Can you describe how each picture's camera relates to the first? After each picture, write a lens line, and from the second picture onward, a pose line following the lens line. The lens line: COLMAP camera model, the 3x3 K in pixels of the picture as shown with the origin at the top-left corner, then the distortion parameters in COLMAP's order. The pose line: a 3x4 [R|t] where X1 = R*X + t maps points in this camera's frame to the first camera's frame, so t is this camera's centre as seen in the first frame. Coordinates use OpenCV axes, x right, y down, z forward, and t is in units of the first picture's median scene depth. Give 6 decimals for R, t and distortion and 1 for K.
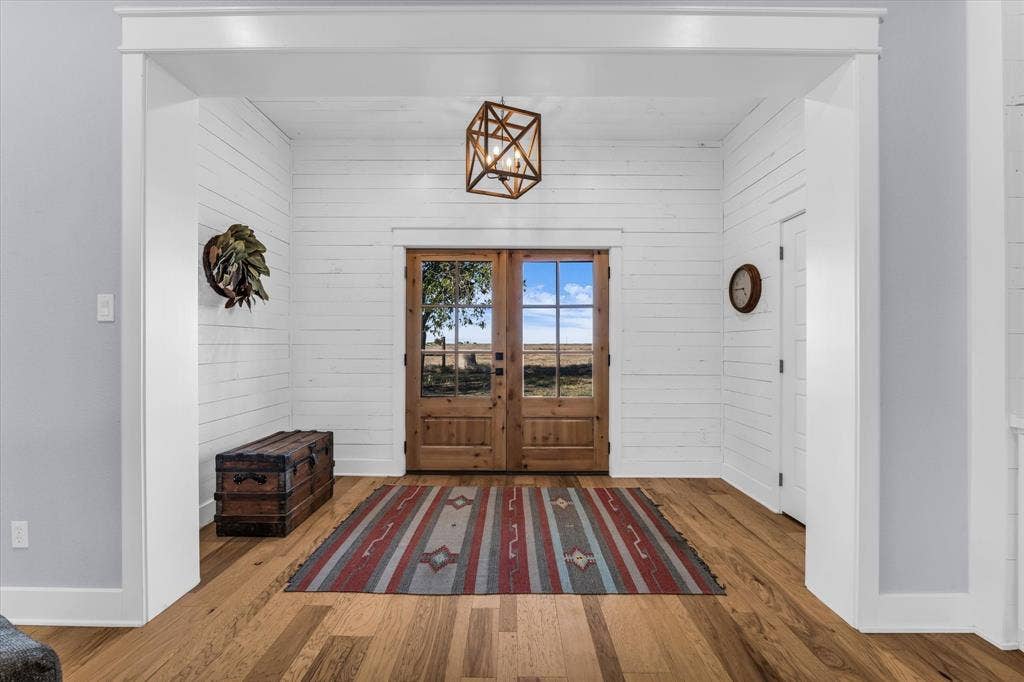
lens RADIAL K [[424.8, 0, 510.2], [0, 424.8, 343.0], [0, 0, 1]] dist [-0.007940, -0.000496]
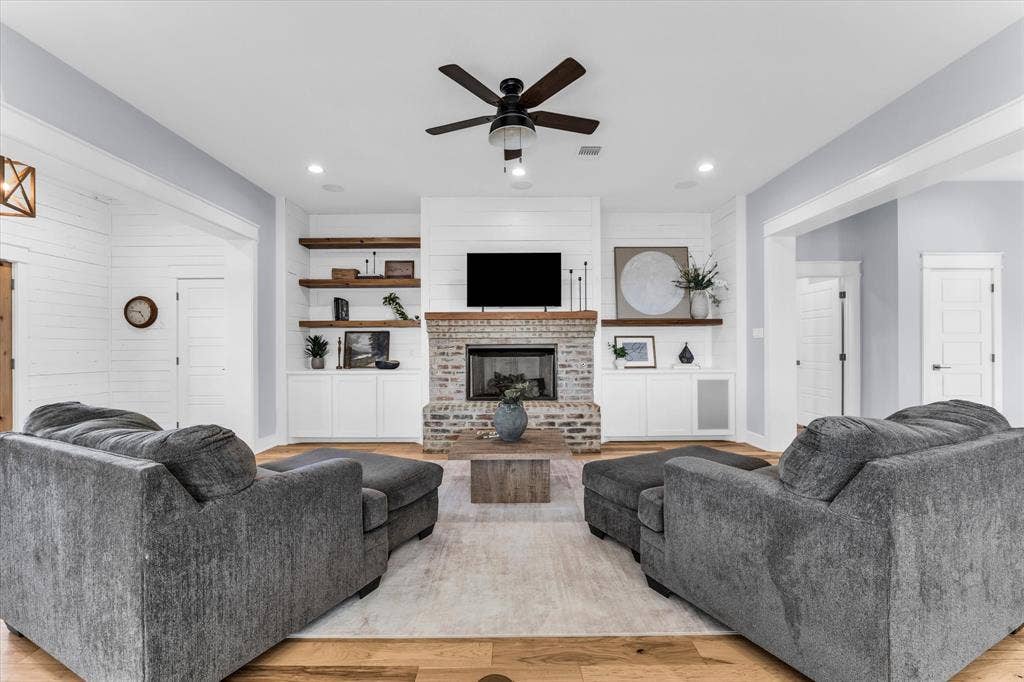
lens RADIAL K [[424.8, 0, 510.2], [0, 424.8, 343.0], [0, 0, 1]] dist [-0.007940, -0.000496]
pose [[-0.002961, 0.007448, 0.999968, -0.866495], [0.003951, 0.999965, -0.007436, -0.000525], [-0.999988, 0.003929, -0.002990, -0.288440]]
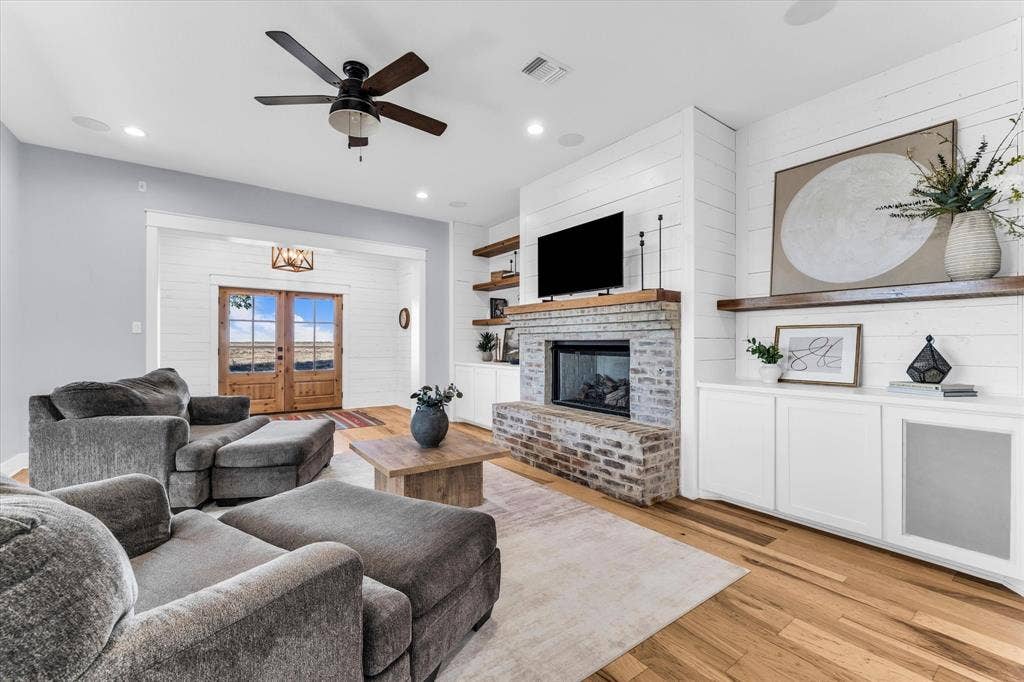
lens RADIAL K [[424.8, 0, 510.2], [0, 424.8, 343.0], [0, 0, 1]] dist [-0.007940, -0.000496]
pose [[0.810155, 0.001333, 0.586214, -0.295261], [-0.002531, 0.999996, 0.001225, 0.000076], [-0.586210, -0.002476, 0.810155, -1.066317]]
